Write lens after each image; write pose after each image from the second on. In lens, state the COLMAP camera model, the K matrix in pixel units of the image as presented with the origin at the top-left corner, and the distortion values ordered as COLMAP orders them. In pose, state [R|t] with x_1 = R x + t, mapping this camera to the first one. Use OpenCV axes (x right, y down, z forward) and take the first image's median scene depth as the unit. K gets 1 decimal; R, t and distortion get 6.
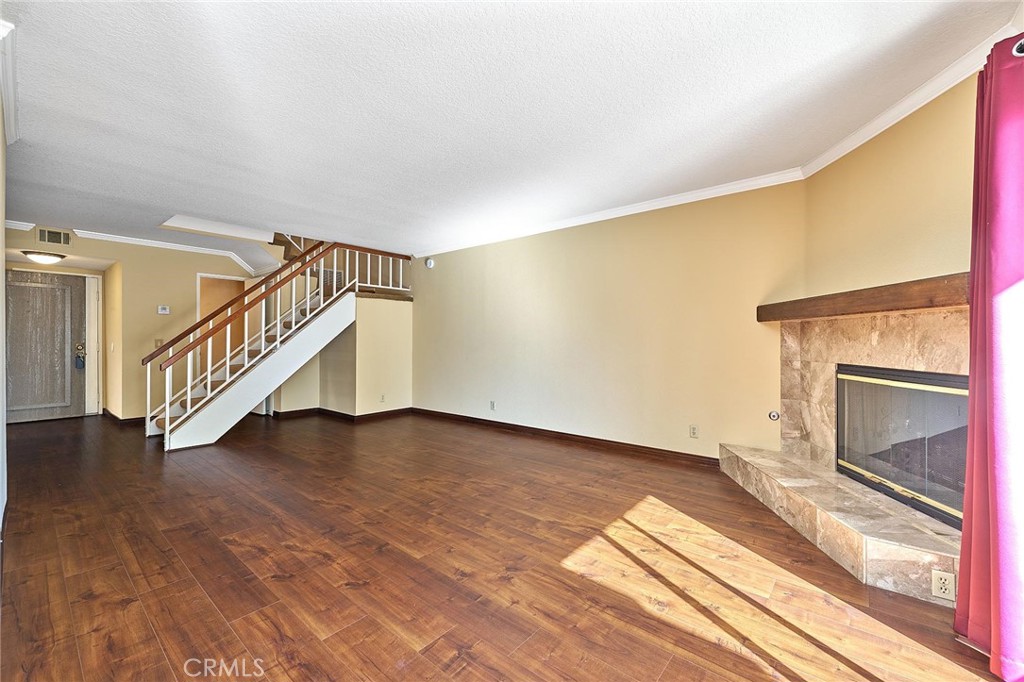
lens RADIAL K [[420.0, 0, 510.9], [0, 420.0, 341.2], [0, 0, 1]] dist [-0.002259, 0.001381]
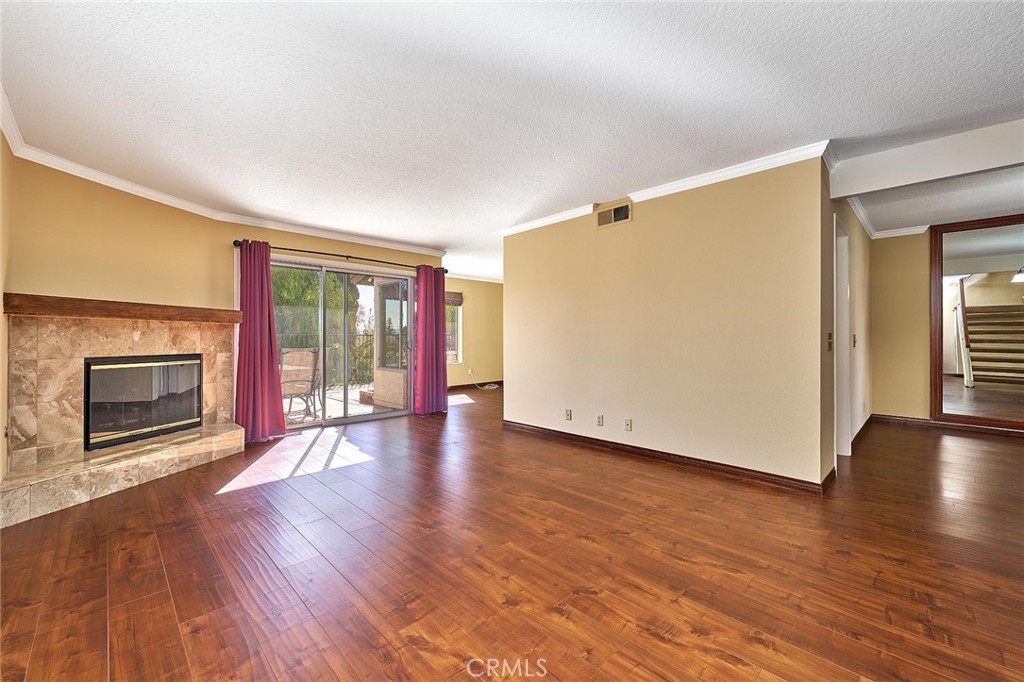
lens RADIAL K [[420.0, 0, 508.5], [0, 420.0, 339.3], [0, 0, 1]] dist [-0.002259, 0.001381]
pose [[-0.994561, -0.001271, 0.104145, -0.482361], [-0.000352, 0.999961, 0.008838, -0.007140], [-0.104152, 0.008753, -0.994523, 2.003057]]
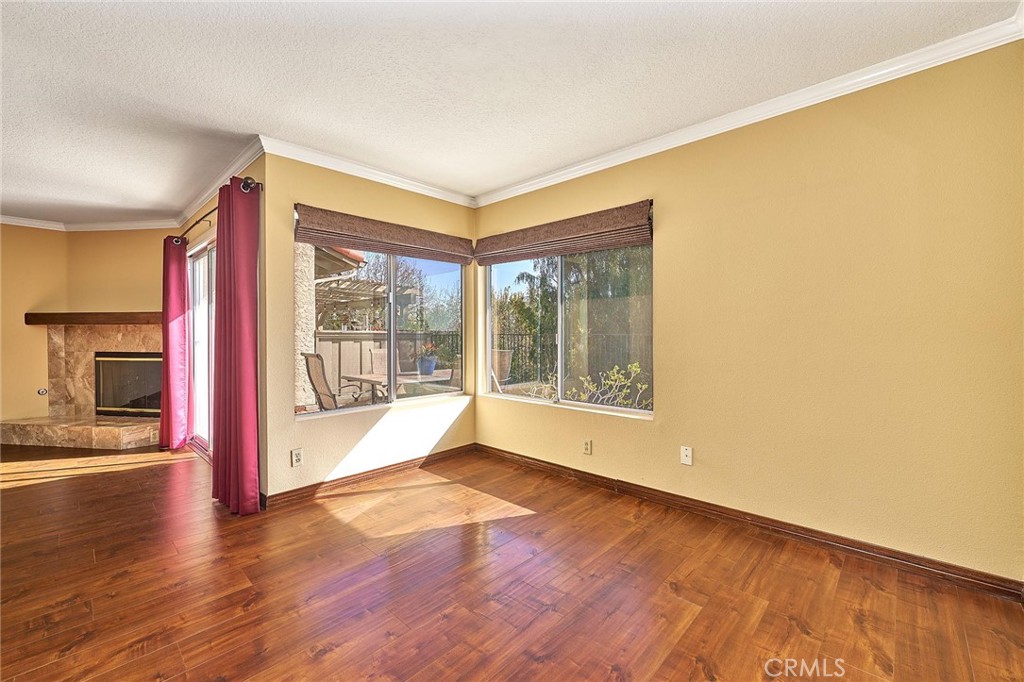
lens RADIAL K [[420.0, 0, 512.8], [0, 420.0, 339.2], [0, 0, 1]] dist [-0.002259, 0.001381]
pose [[0.054843, -0.010694, 0.998438, -0.818825], [0.004300, 0.999936, 0.010474, -0.008119], [-0.998486, 0.003719, 0.054886, -0.775323]]
